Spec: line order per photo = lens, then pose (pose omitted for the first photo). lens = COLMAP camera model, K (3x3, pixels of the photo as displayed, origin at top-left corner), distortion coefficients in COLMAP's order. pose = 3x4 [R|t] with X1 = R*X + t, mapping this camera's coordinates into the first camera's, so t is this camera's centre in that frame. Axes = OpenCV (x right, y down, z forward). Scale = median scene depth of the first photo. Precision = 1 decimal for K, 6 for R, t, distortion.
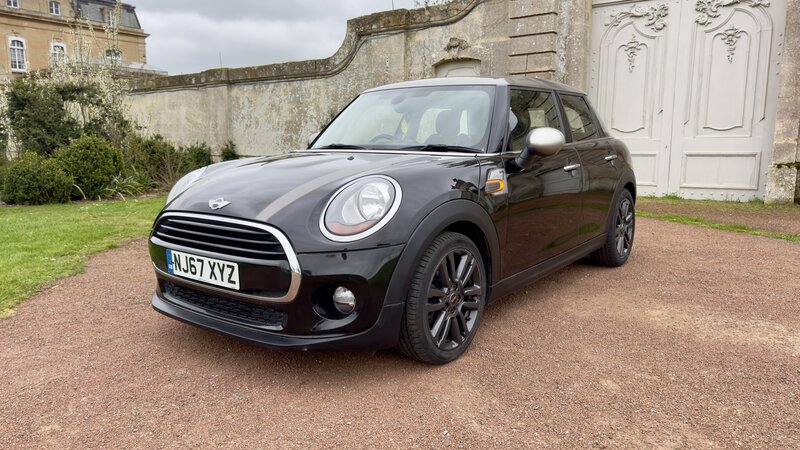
lens RADIAL K [[560.6, 0, 400.5], [0, 560.6, 235.4], [0, 0, 1]] dist [0.052752, -0.067774]
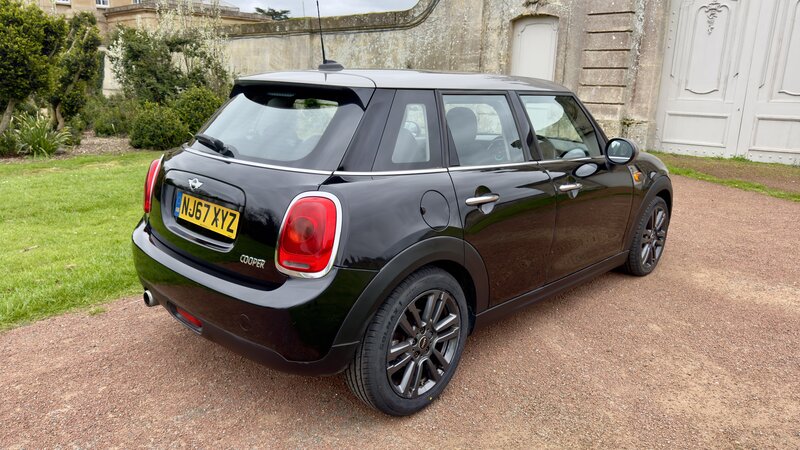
lens RADIAL K [[558.6, 0, 400.1], [0, 558.6, 233.4], [0, 0, 1]] dist [0.042743, -0.048102]
pose [[0.994172, 0.043797, -0.098507, -0.029488], [-0.033094, 0.993624, 0.107778, -0.021878], [0.102599, -0.103889, 0.989283, -0.094578]]
